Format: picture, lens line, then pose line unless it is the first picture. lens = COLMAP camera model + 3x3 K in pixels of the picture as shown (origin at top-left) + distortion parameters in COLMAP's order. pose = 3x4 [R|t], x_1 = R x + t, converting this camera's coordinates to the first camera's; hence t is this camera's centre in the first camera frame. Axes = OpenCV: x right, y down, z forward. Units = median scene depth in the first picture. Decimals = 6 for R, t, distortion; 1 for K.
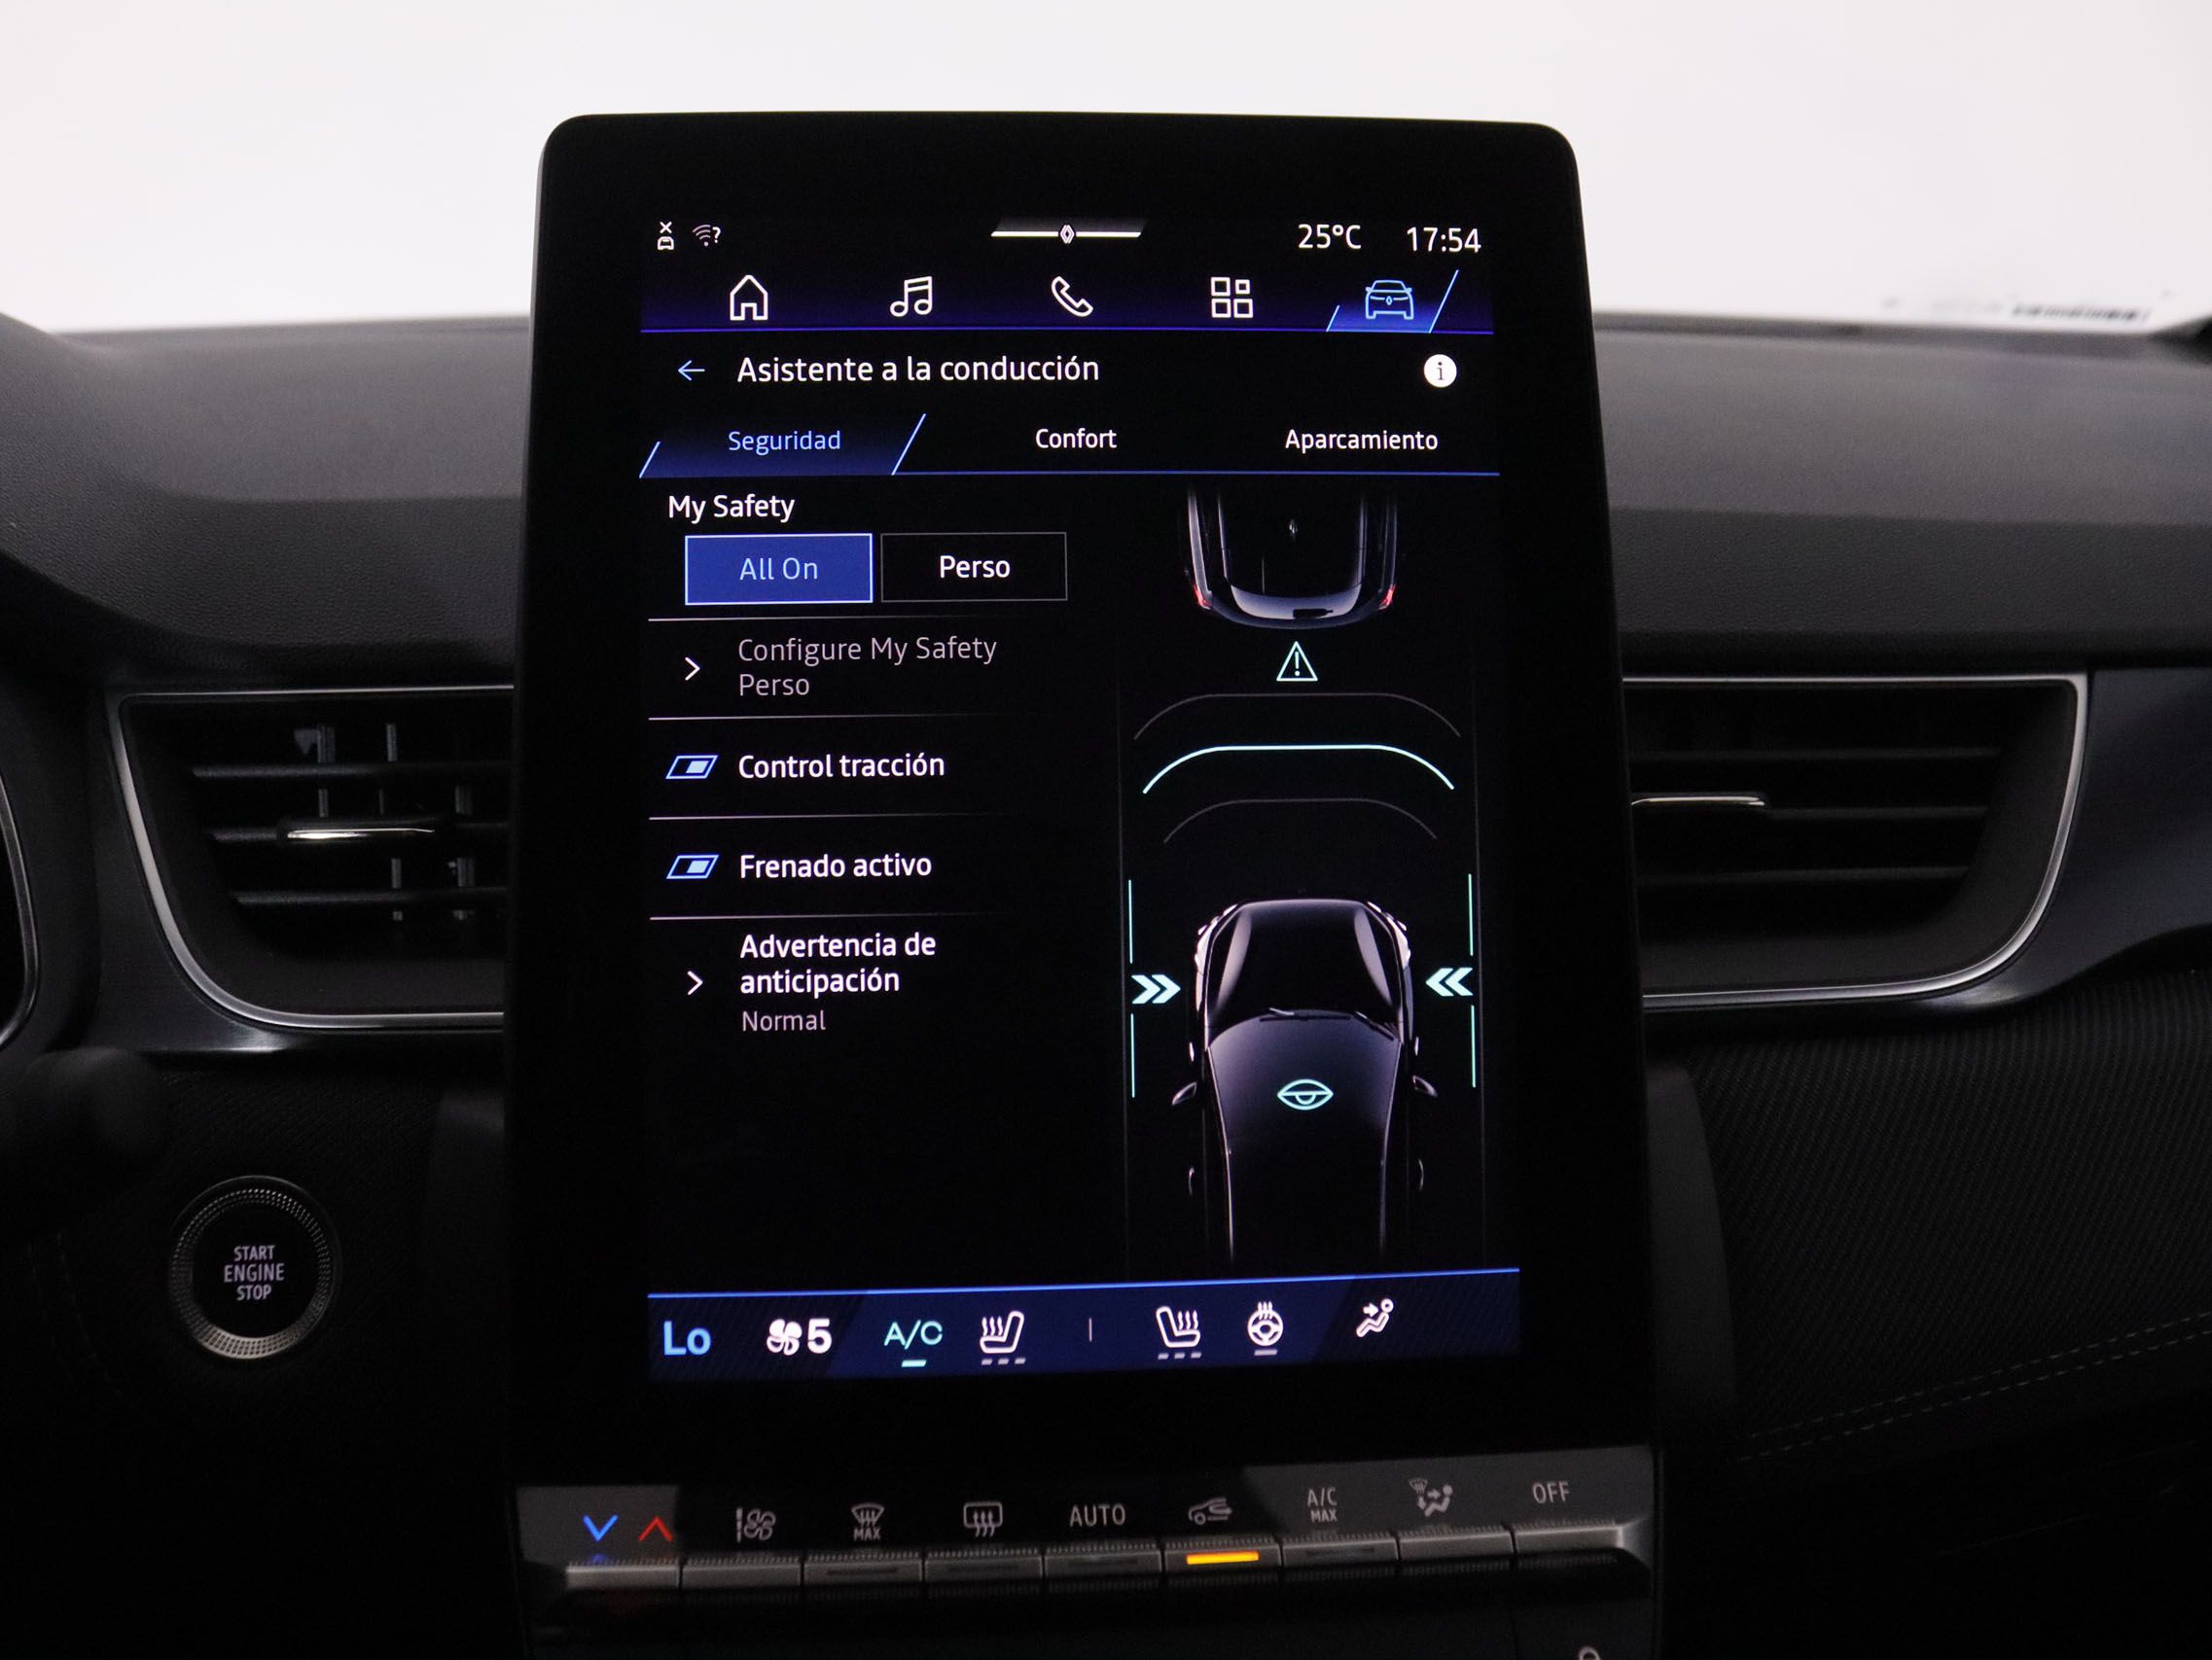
lens RADIAL K [[2020.7, 0, 1112.1], [0, 2020.7, 806.2], [0, 0, 1]] dist [-0.175073, 0.151145]
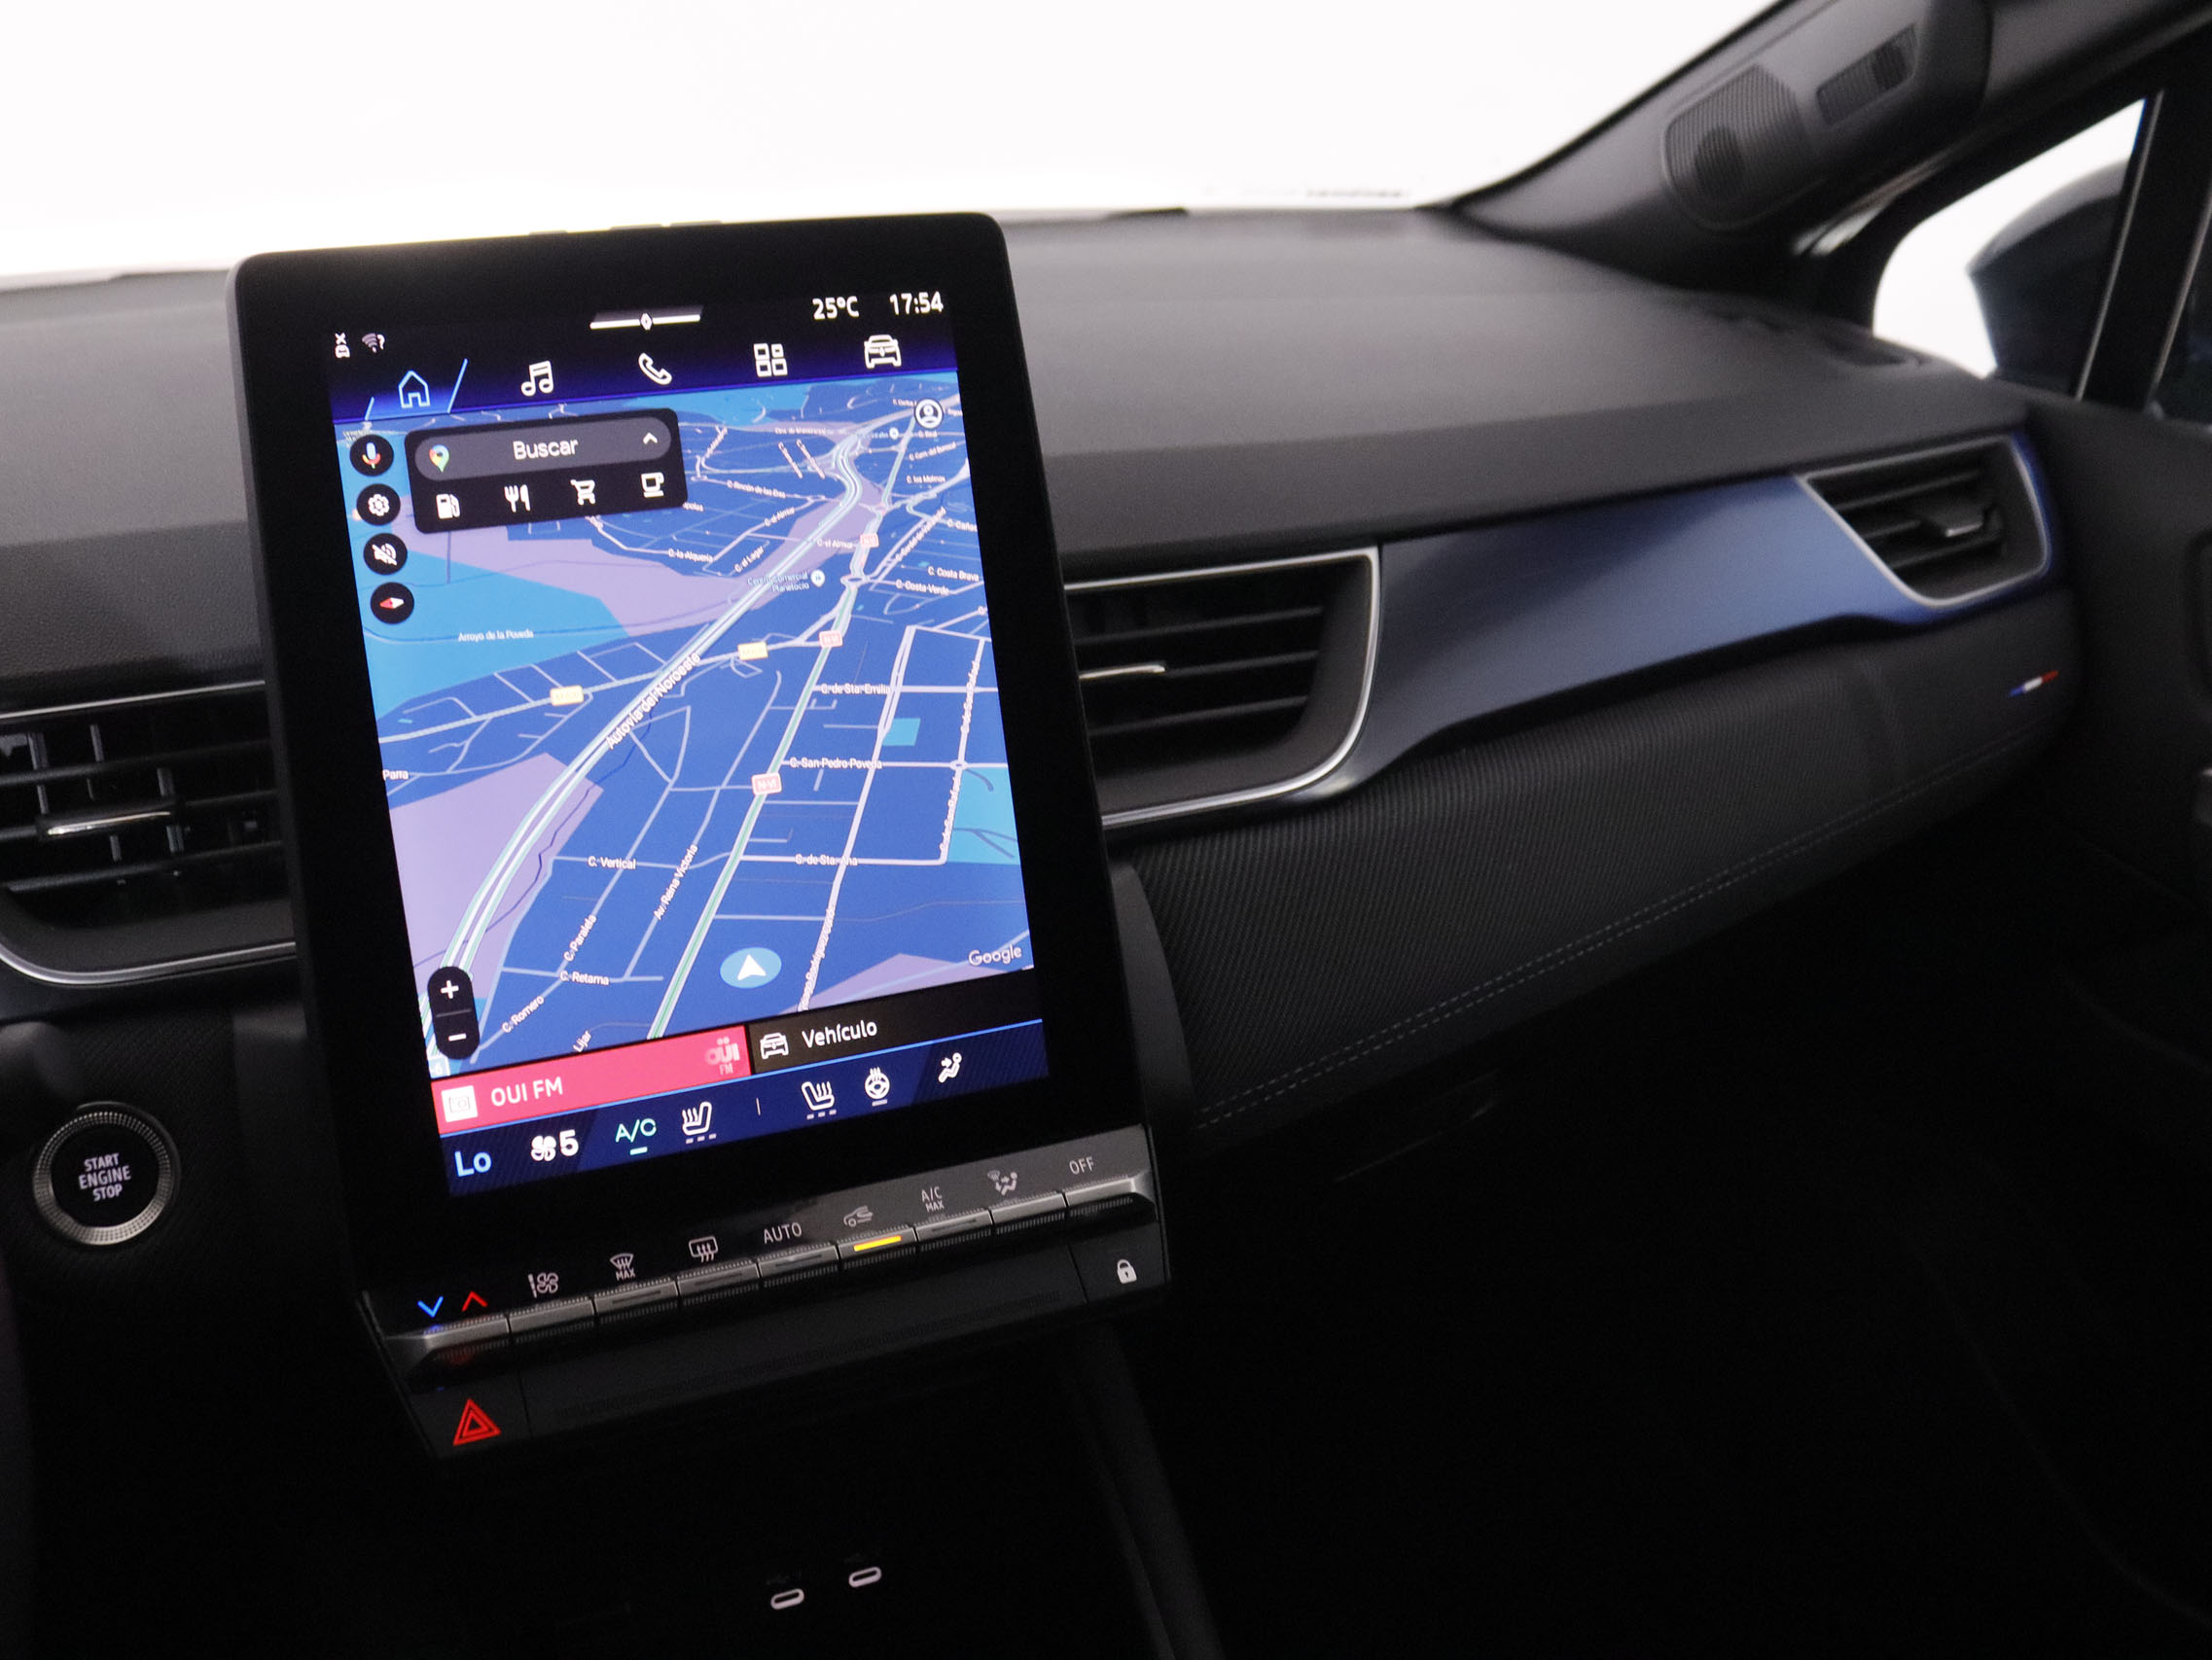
lens RADIAL K [[2020.7, 0, 1112.1], [0, 2020.7, 806.2], [0, 0, 1]] dist [-0.175073, 0.151145]
pose [[0.945542, -0.127158, 0.299635, -0.170809], [0.093711, 0.987907, 0.123525, -0.100490], [-0.311719, -0.088719, 0.946023, -0.403416]]
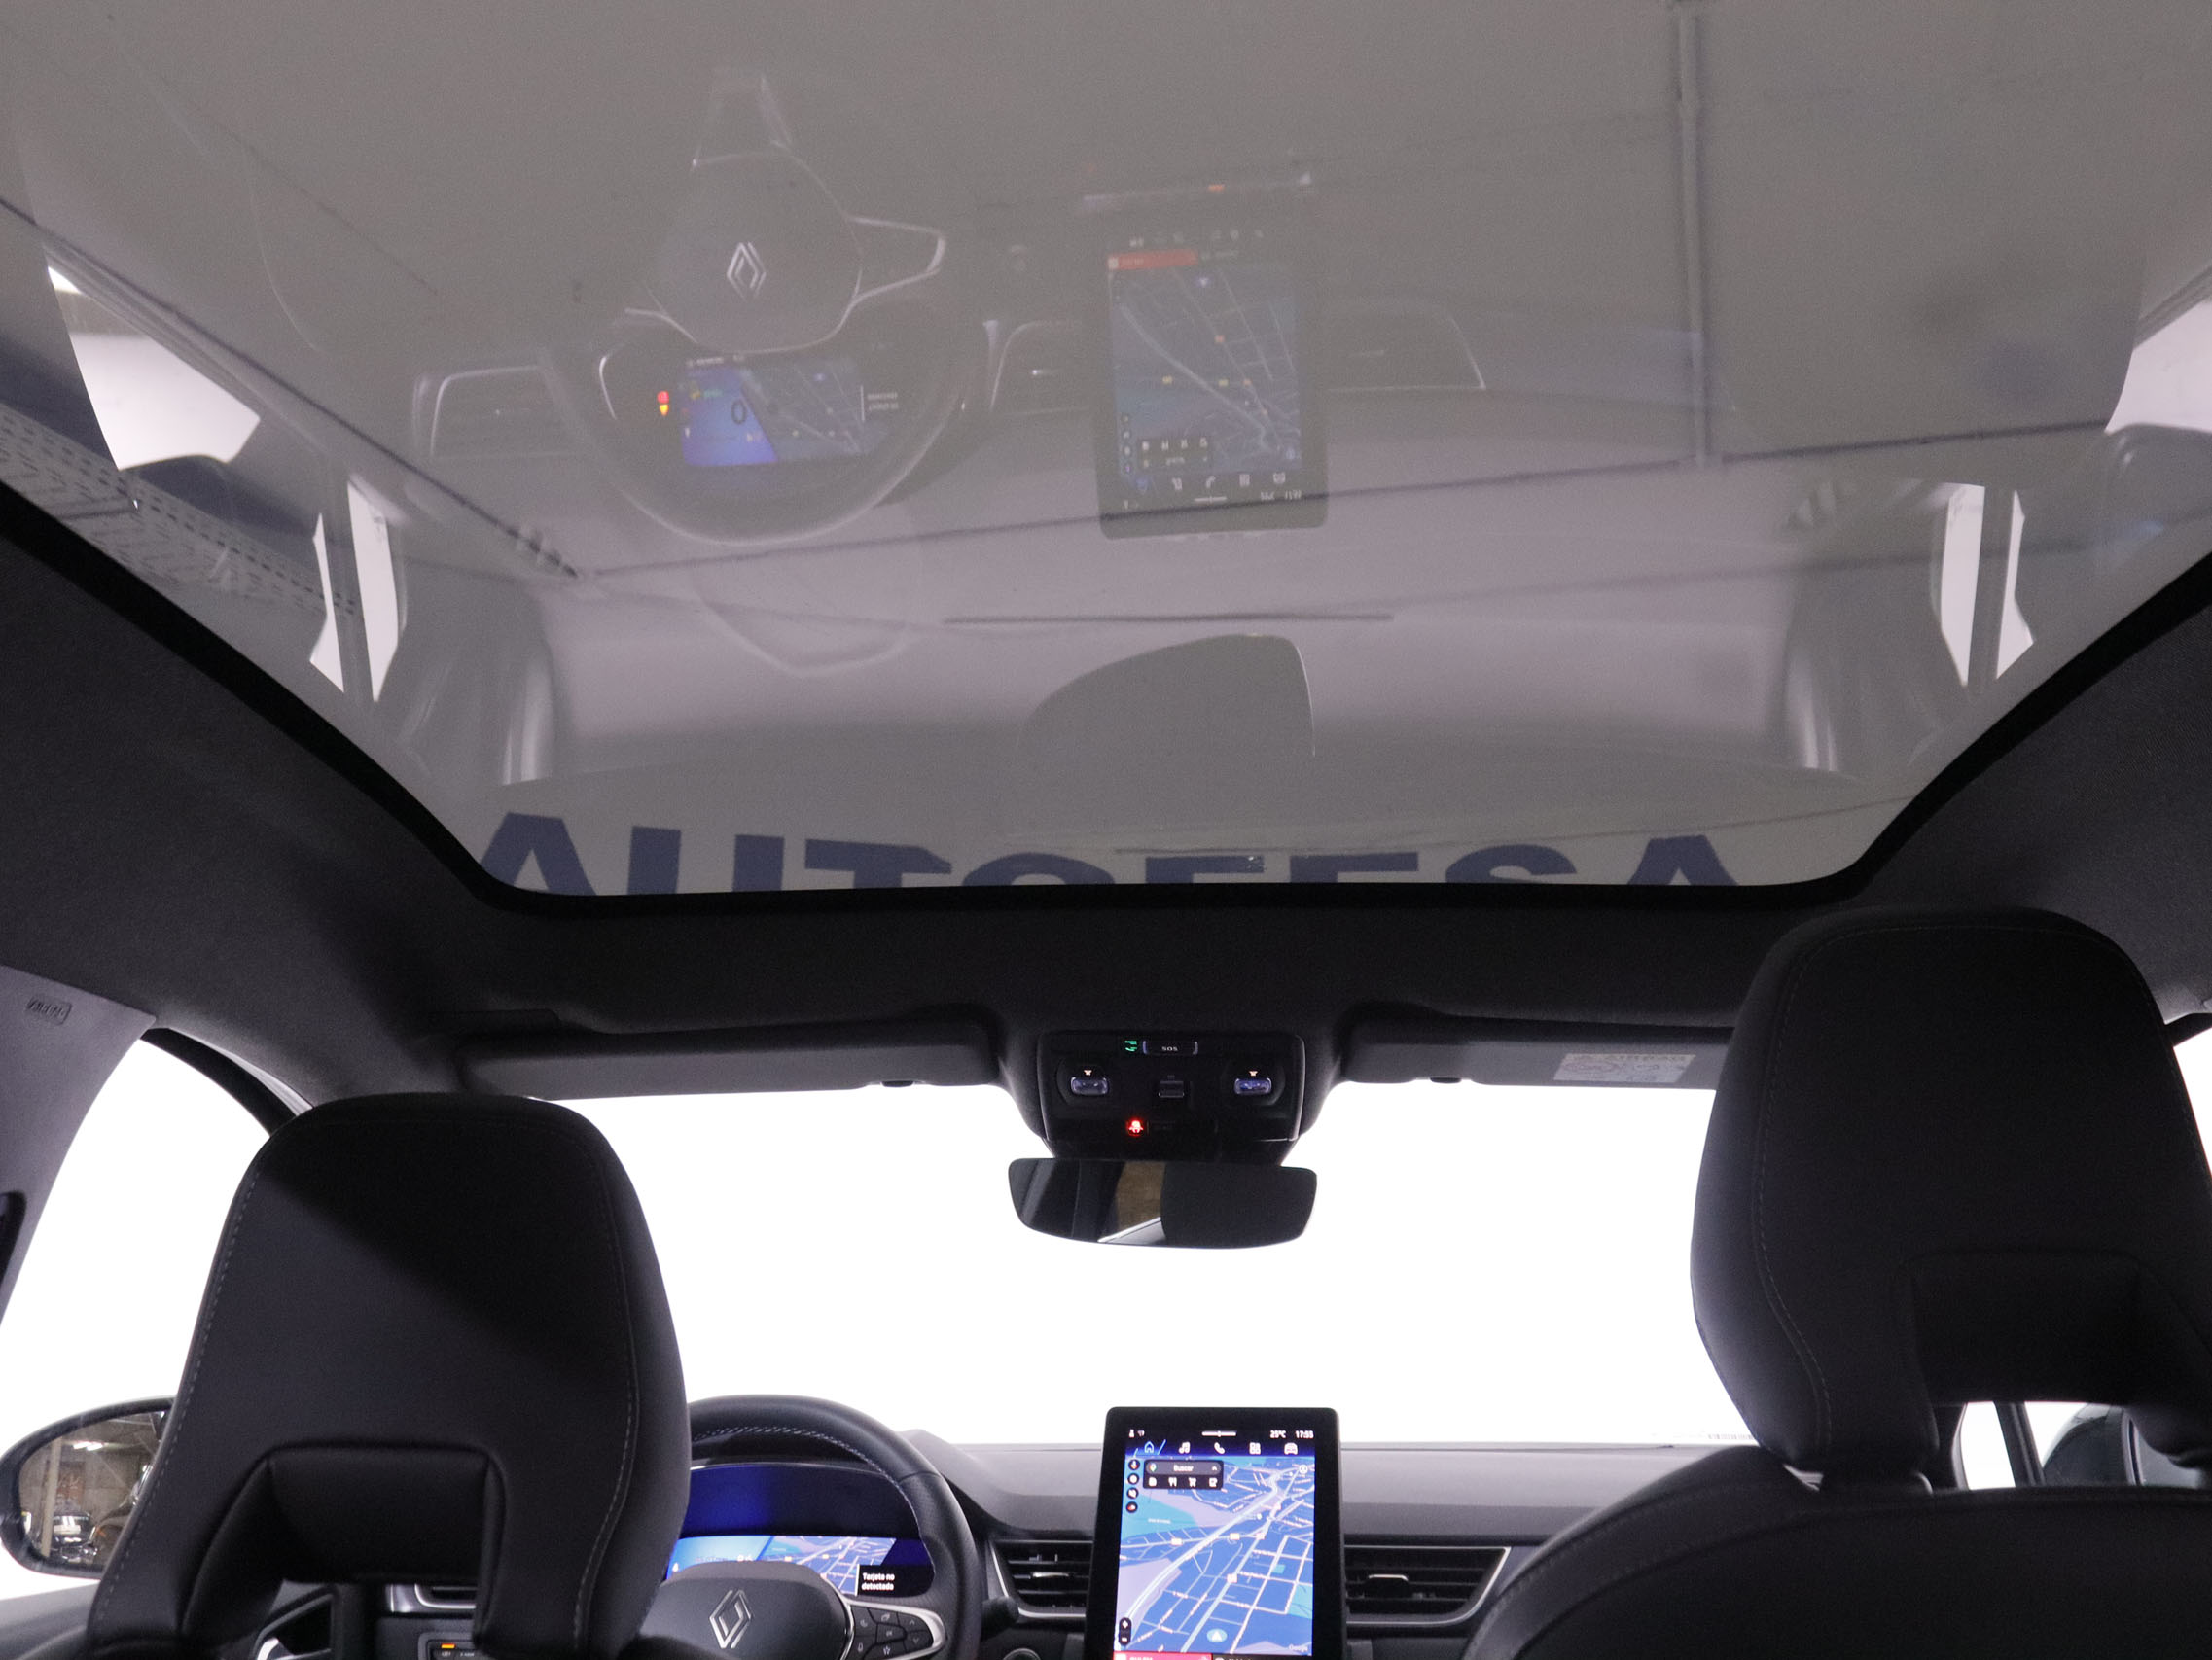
lens RADIAL K [[2140.9, 0, 1147.9], [0, 2140.9, 830.4], [0, 0, 1]] dist [-0.106912, -0.005193]
pose [[0.973005, -0.057932, -0.223394, 0.983153], [-0.059608, 0.872051, -0.485771, 0.873167], [0.222953, 0.485974, 0.845057, -3.797136]]
